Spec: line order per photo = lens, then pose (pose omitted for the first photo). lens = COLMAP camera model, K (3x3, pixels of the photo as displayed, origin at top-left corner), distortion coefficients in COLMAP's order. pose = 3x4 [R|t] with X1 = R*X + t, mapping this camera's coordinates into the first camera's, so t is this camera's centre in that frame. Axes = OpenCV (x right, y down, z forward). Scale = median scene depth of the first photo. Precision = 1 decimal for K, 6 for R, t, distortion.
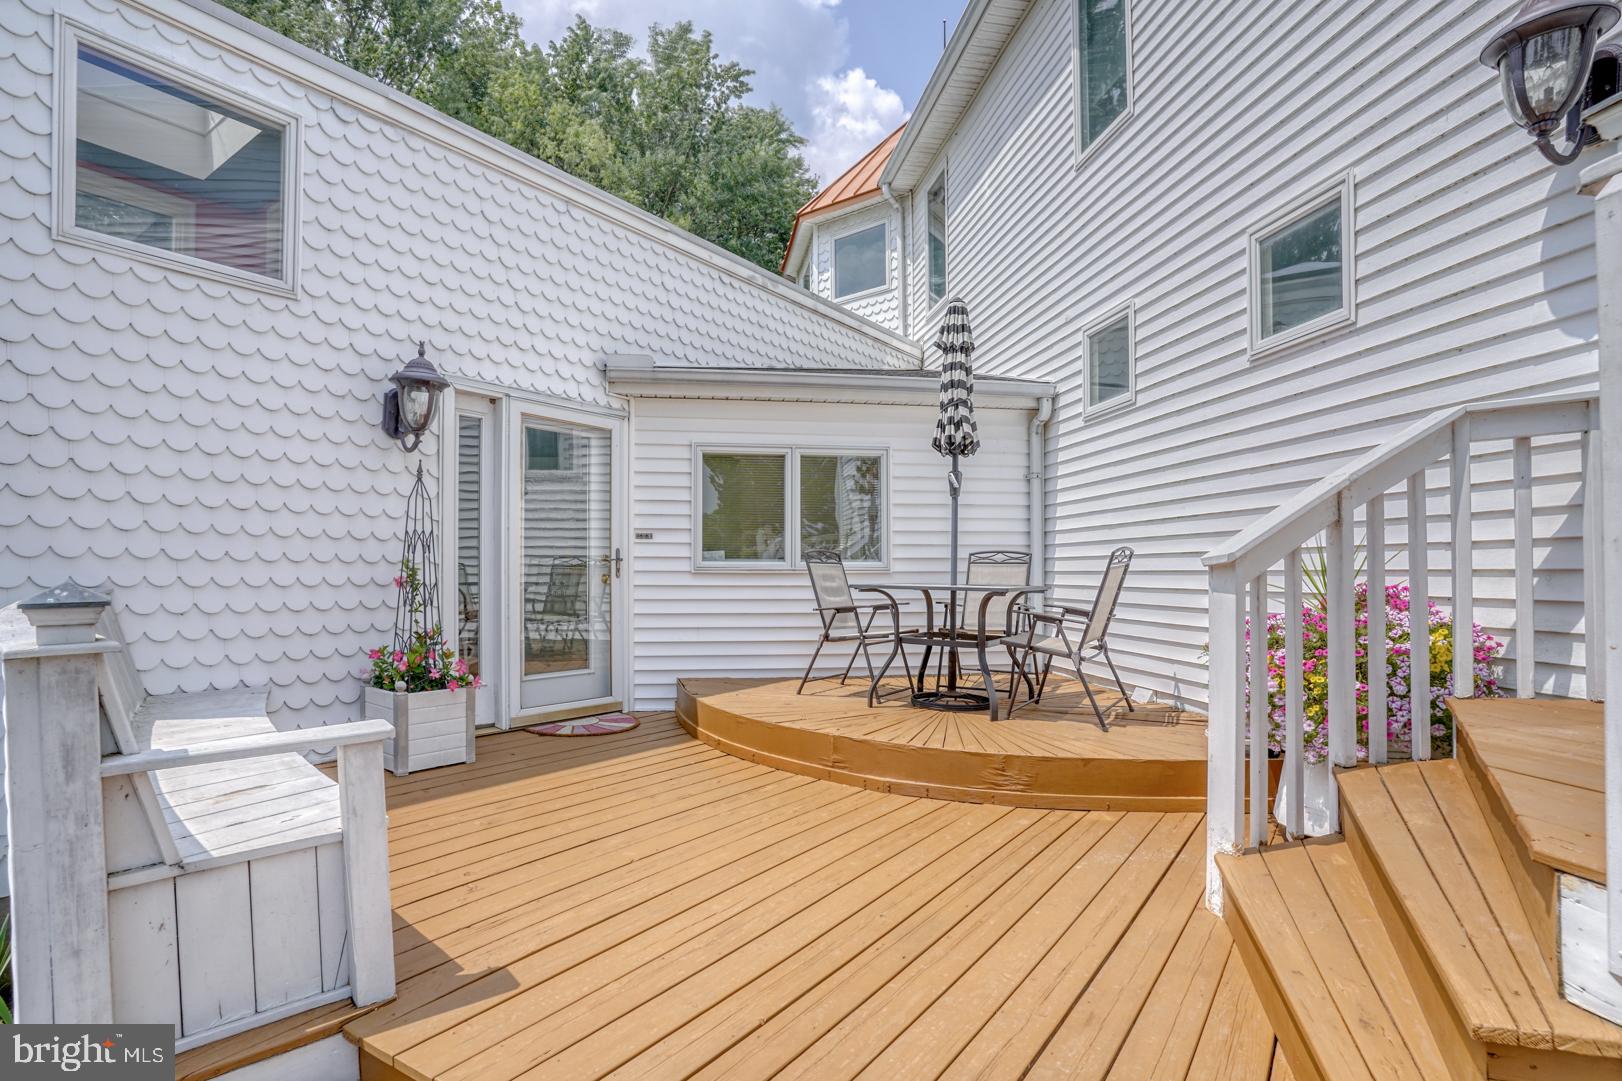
lens RADIAL K [[804.4, 0, 785.2], [0, 804.4, 567.2], [0, 0, 1]] dist [-0.067272, 0.024220]
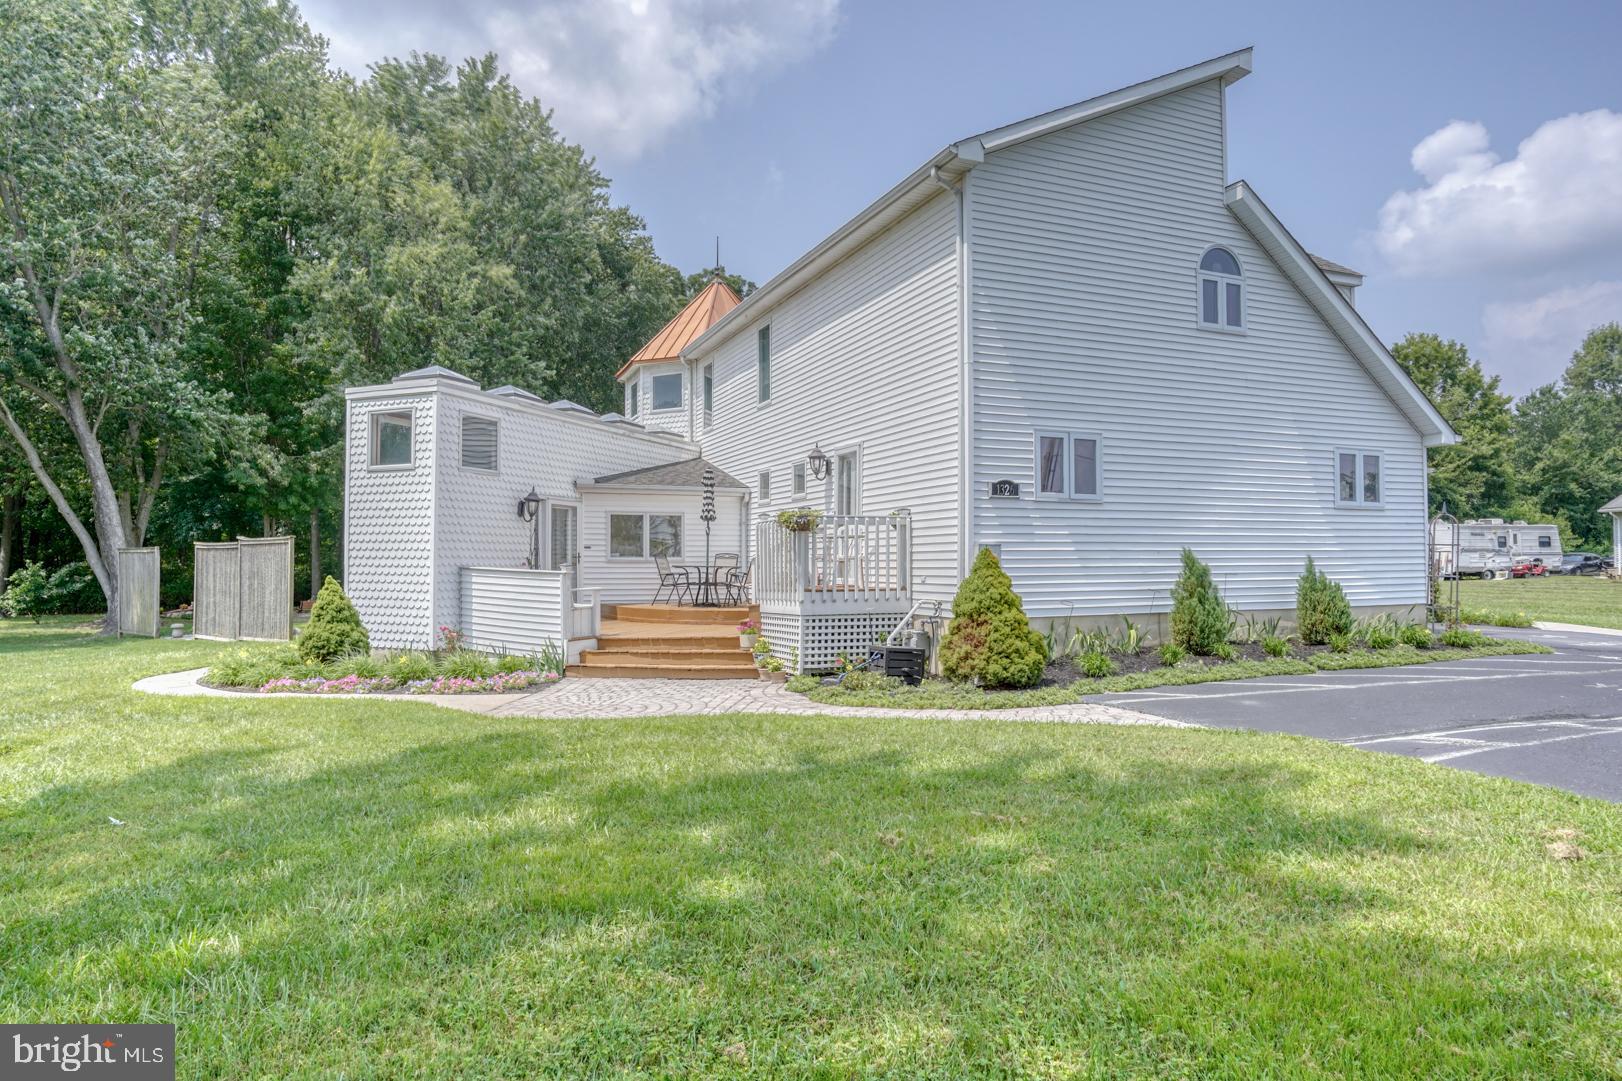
lens RADIAL K [[940.9, 0, 816.8], [0, 940.9, 548.9], [0, 0, 1]] dist [0.009671, 0.000297]
pose [[0.962649, 0.002551, 0.270740, -0.330904], [0.000266, 0.999946, -0.010366, -0.003945], [-0.270752, 0.010051, 0.962597, -2.384433]]
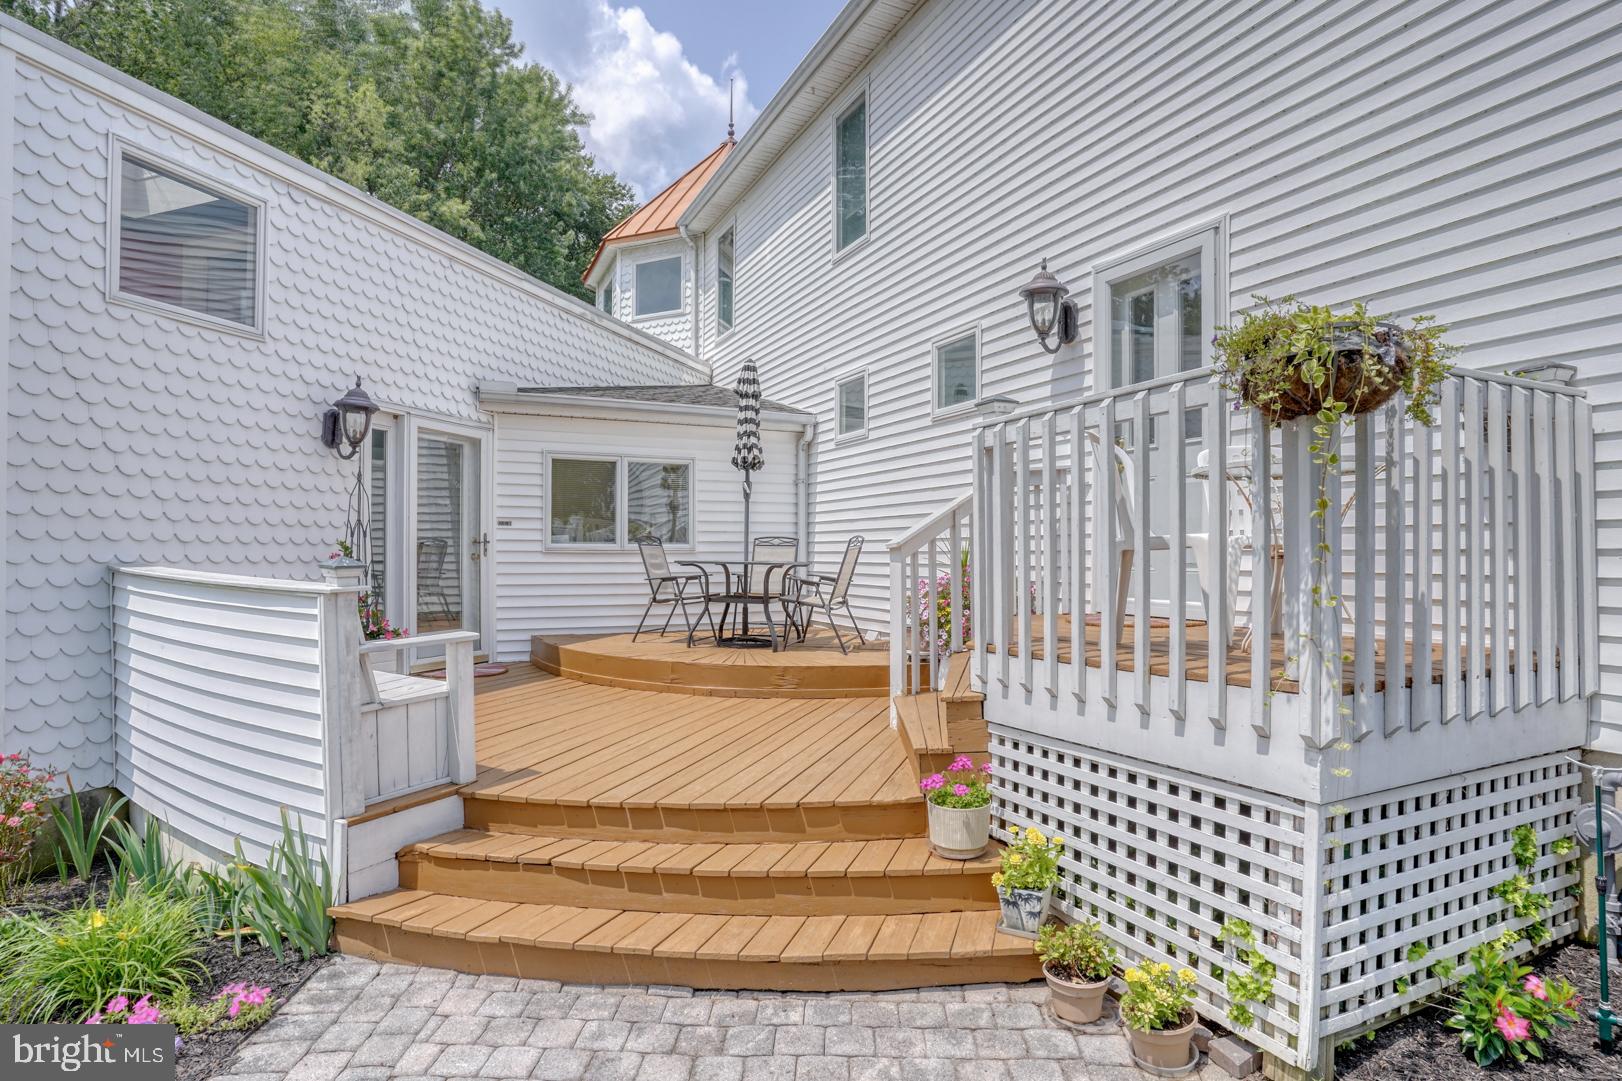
lens RADIAL K [[804.4, 0, 789.3], [0, 804.4, 545.6], [0, 0, 1]] dist [-0.067272, 0.024220]
pose [[0.958181, 0.002766, 0.286148, -0.123653], [-0.001906, 0.999993, -0.003284, -0.000645], [-0.286155, 0.002602, 0.958180, -0.384375]]
